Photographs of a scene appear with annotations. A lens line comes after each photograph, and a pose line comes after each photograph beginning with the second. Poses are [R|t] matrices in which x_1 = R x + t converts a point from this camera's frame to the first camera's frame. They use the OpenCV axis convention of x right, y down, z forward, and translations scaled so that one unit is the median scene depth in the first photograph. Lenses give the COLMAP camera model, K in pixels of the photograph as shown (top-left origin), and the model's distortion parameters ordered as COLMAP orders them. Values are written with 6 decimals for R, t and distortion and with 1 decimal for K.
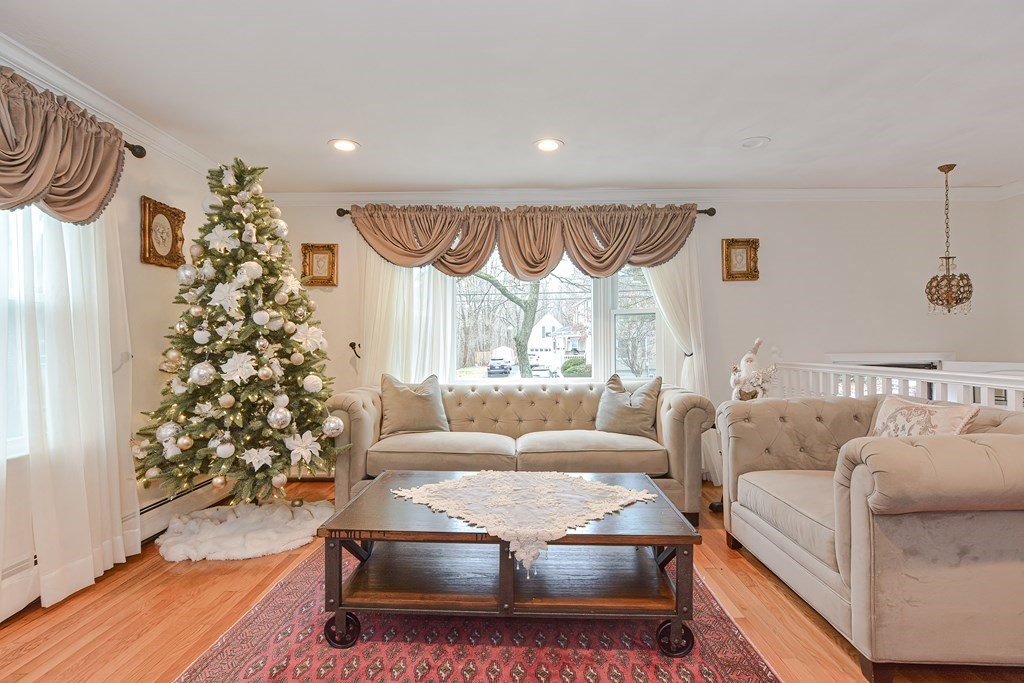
lens RADIAL K [[500.7, 0, 508.6], [0, 500.7, 339.8], [0, 0, 1]] dist [-0.011657, 0.006810]
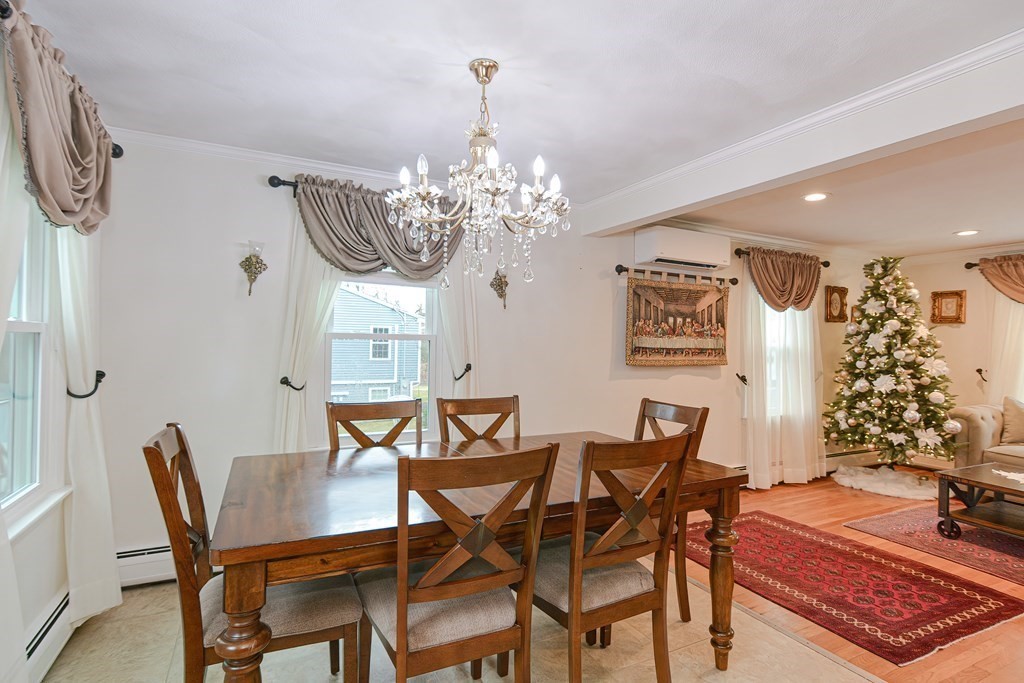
lens RADIAL K [[500.7, 0, 516.5], [0, 500.7, 342.3], [0, 0, 1]] dist [-0.011657, 0.006810]
pose [[0.457056, 0.010040, -0.889381, 0.368659], [-0.010885, 0.999925, 0.005694, -0.075579], [0.889371, 0.007079, 0.457131, -0.828552]]
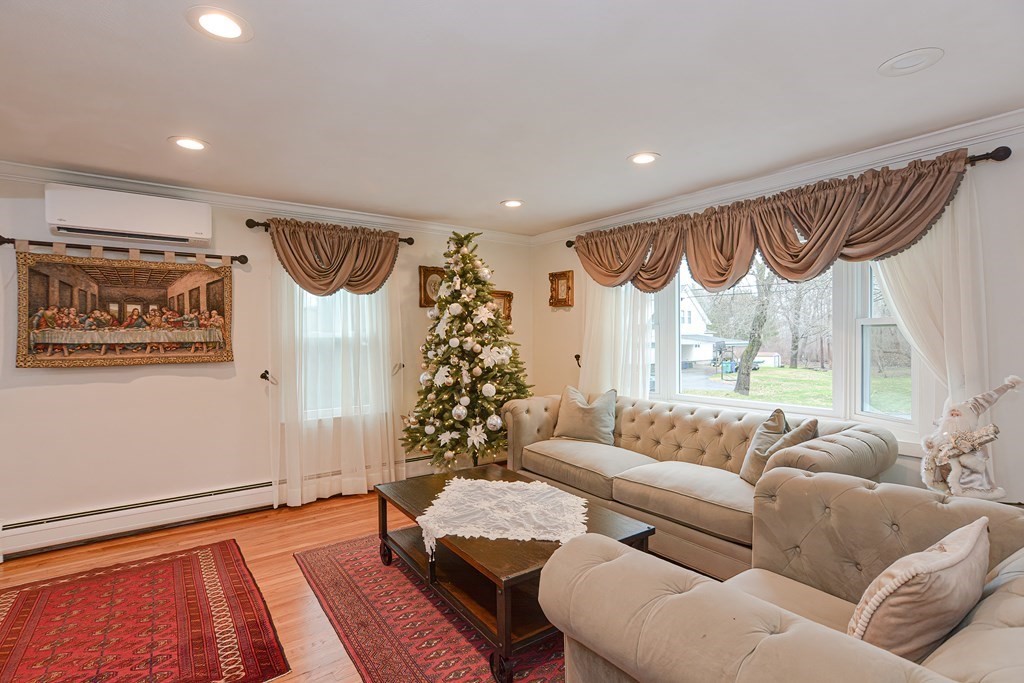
lens RADIAL K [[500.7, 0, 510.2], [0, 500.7, 341.7], [0, 0, 1]] dist [-0.011657, 0.006810]
pose [[0.602304, 0.011167, -0.798189, 0.722604], [0.012427, 0.999650, 0.023362, -0.074179], [0.798170, -0.023990, 0.601954, 0.239339]]
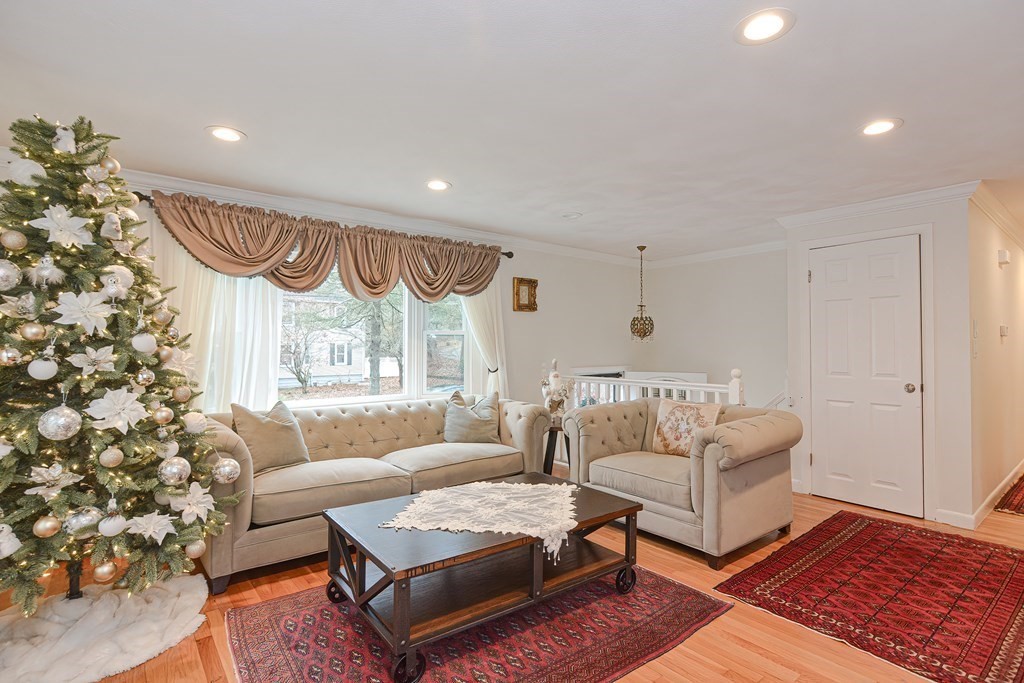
lens RADIAL K [[500.7, 0, 503.8], [0, 500.7, 342.3], [0, 0, 1]] dist [-0.011657, 0.006810]
pose [[0.780310, 0.012858, 0.625261, -0.511964], [-0.009268, 0.999917, -0.008996, -0.039864], [-0.625324, 0.001225, 0.780364, 0.064069]]
